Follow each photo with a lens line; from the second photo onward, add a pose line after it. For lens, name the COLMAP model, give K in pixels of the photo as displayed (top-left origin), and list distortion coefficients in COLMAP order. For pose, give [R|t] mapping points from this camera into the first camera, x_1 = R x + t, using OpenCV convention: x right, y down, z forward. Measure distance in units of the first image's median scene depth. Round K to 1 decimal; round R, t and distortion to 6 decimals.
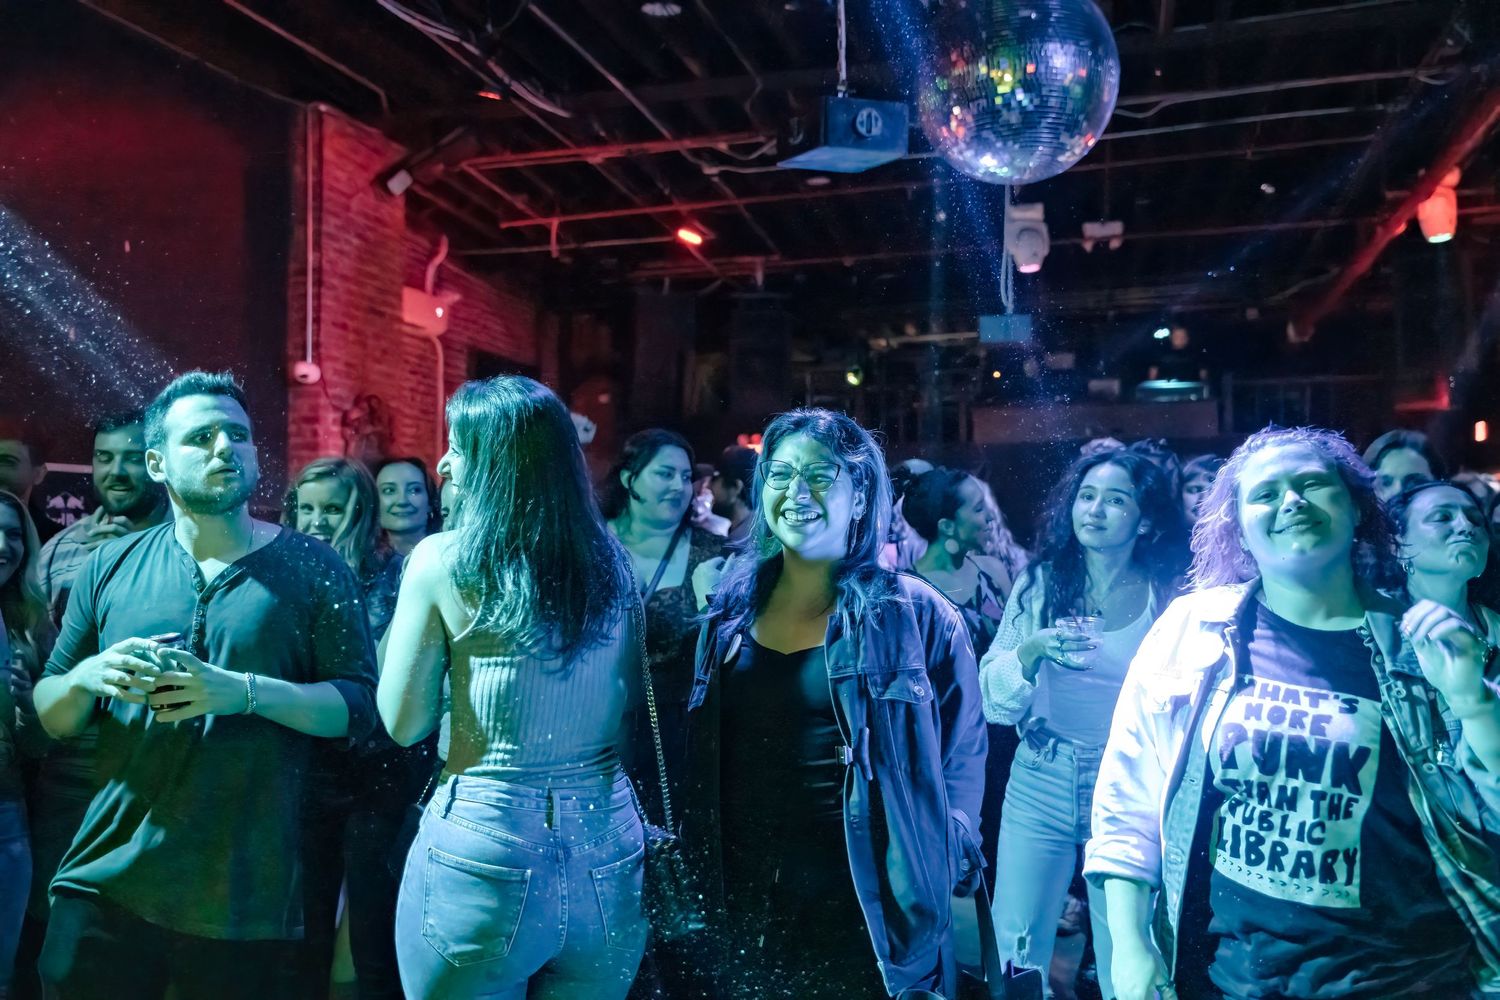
lens RADIAL K [[1376.3, 0, 747.7], [0, 1376.3, 489.7], [0, 0, 1]] dist [0.005925, 0.000000]
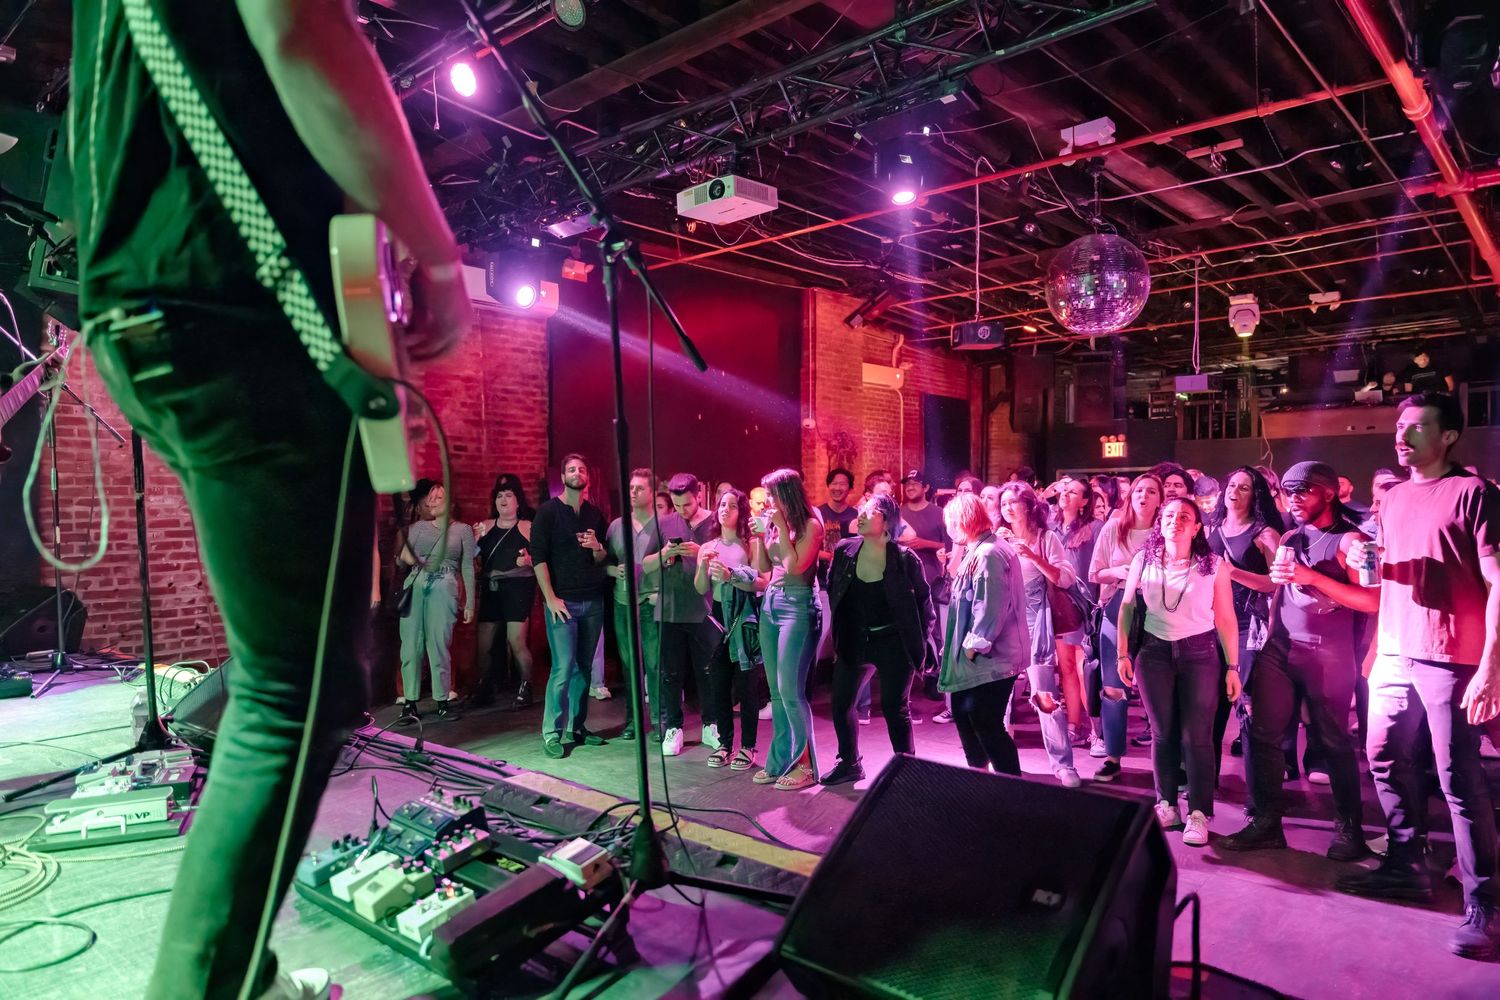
lens RADIAL K [[973.2, 0, 746.9], [0, 973.2, 505.2], [0, 0, 1]] dist [-0.001420, -0.011037]
pose [[0.899605, 0.002188, -0.436699, 0.211509], [0.017153, 0.999039, 0.040342, -0.023515], [0.436368, -0.043782, 0.898703, -0.312759]]
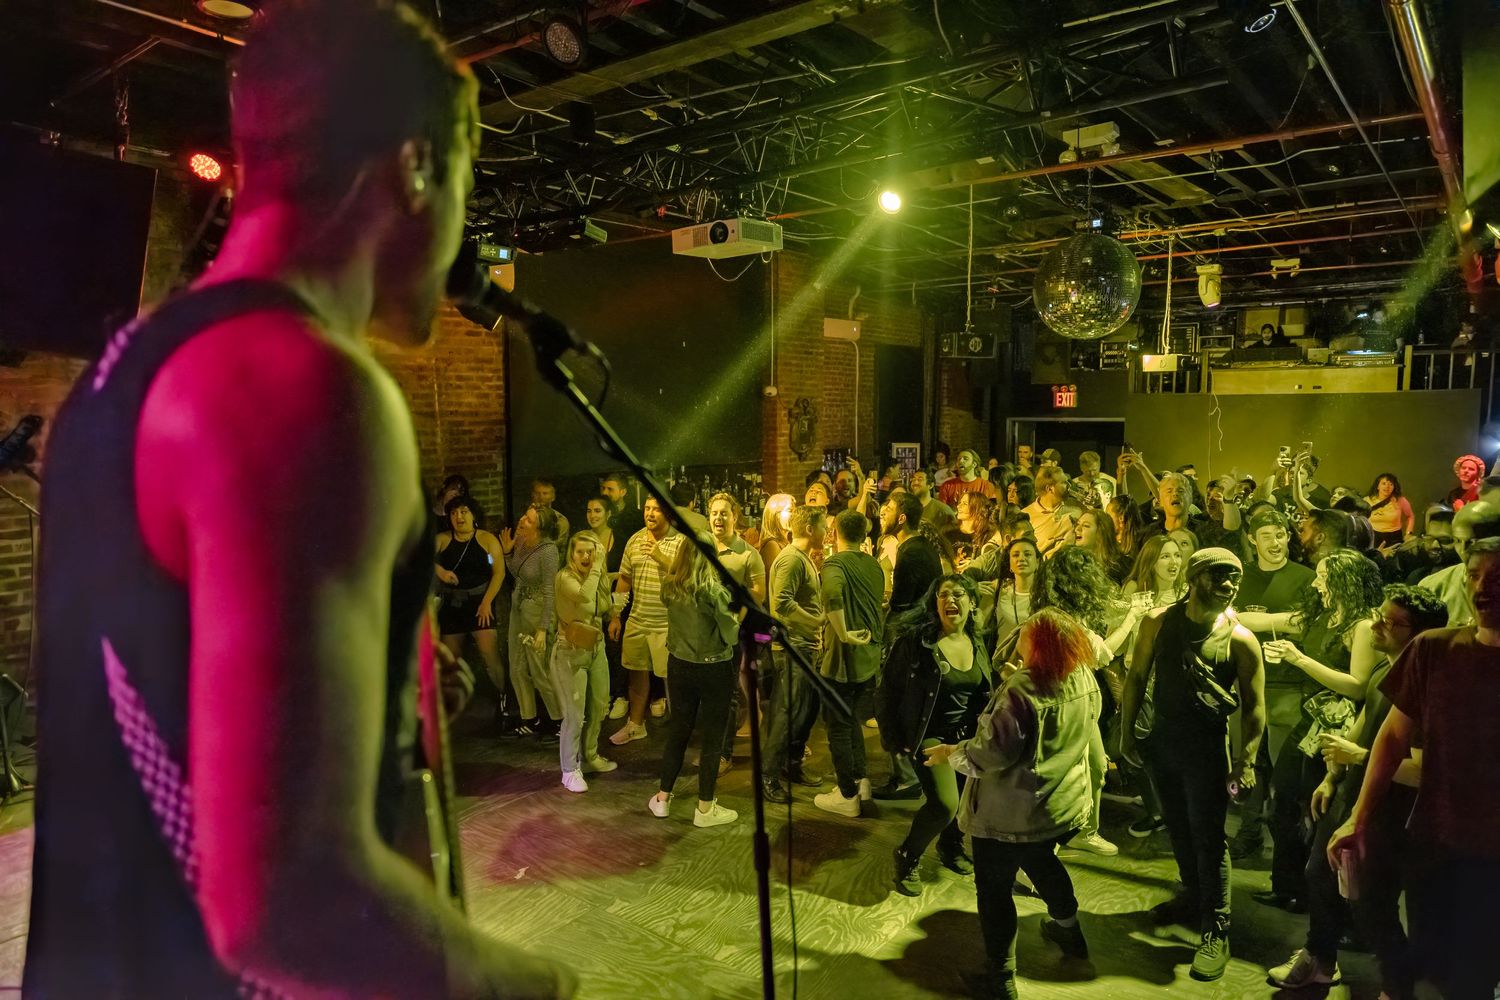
lens RADIAL K [[973.2, 0, 747.5], [0, 973.2, 501.0], [0, 0, 1]] dist [-0.001420, -0.011037]
pose [[0.927993, 0.038961, -0.370554, 0.160479], [0.010723, 0.991314, 0.131082, -0.107636], [0.372442, -0.125617, 0.919515, -0.290185]]
